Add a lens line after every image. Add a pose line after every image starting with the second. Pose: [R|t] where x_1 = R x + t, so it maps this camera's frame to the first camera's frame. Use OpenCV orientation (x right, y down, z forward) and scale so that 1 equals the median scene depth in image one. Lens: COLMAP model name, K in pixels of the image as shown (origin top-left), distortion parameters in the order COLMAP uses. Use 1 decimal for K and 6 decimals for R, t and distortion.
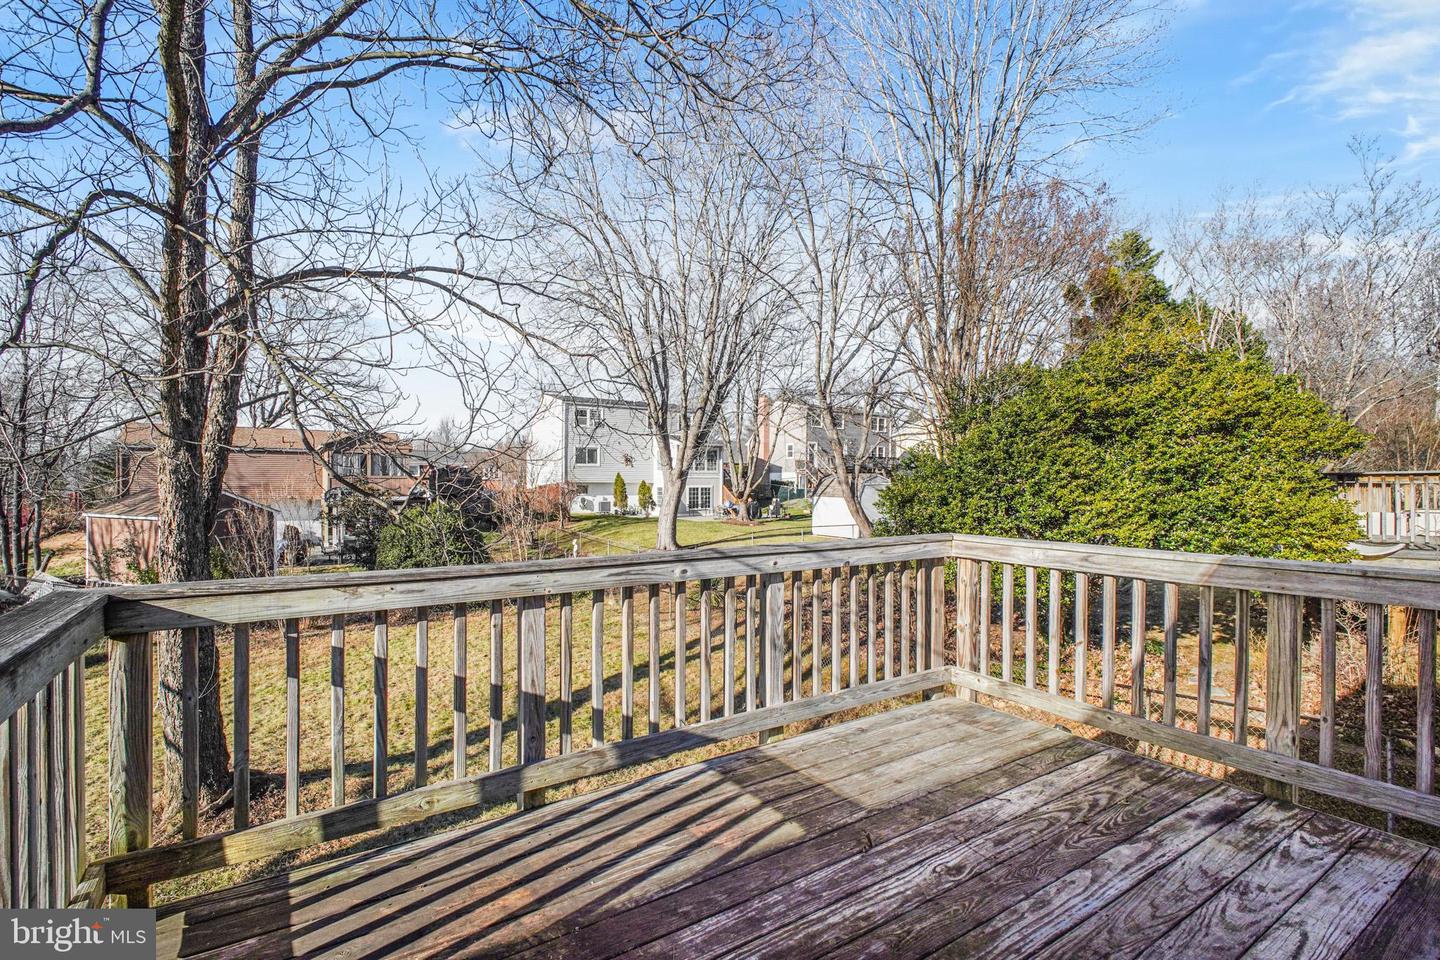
lens RADIAL K [[668.9, 0, 716.4], [0, 668.9, 487.5], [0, 0, 1]] dist [-0.004831, -0.000606]
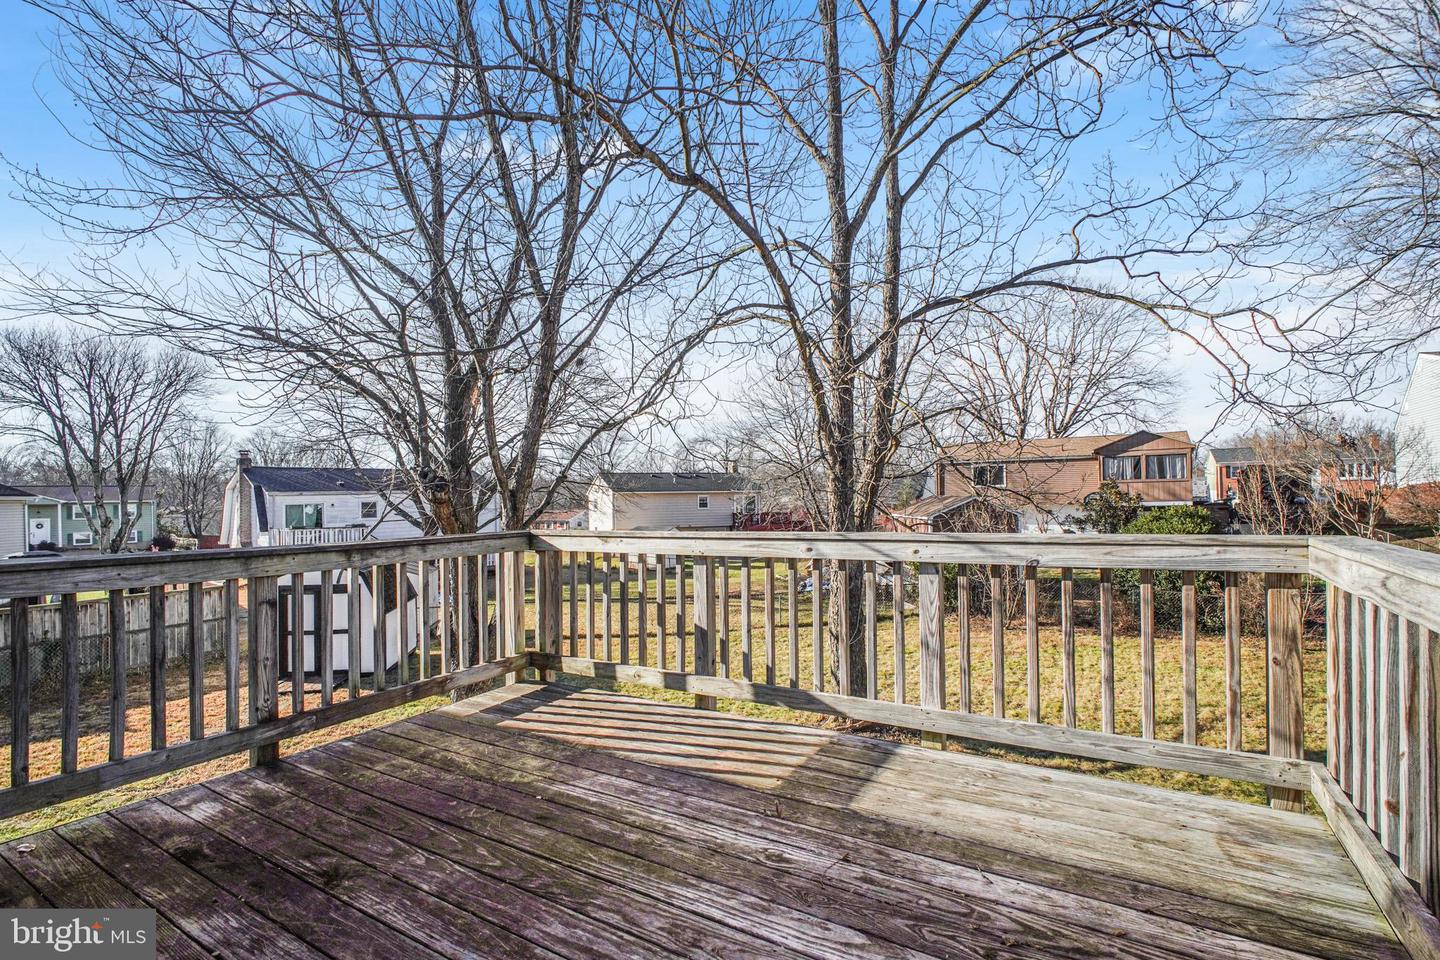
lens RADIAL K [[668.9, 0, 697.2], [0, 668.9, 497.9], [0, 0, 1]] dist [-0.004831, -0.000606]
pose [[0.416701, -0.010179, -0.908987, 0.989354], [0.015341, 0.999874, -0.004164, 0.046726], [0.908914, -0.012209, 0.416805, 0.415926]]
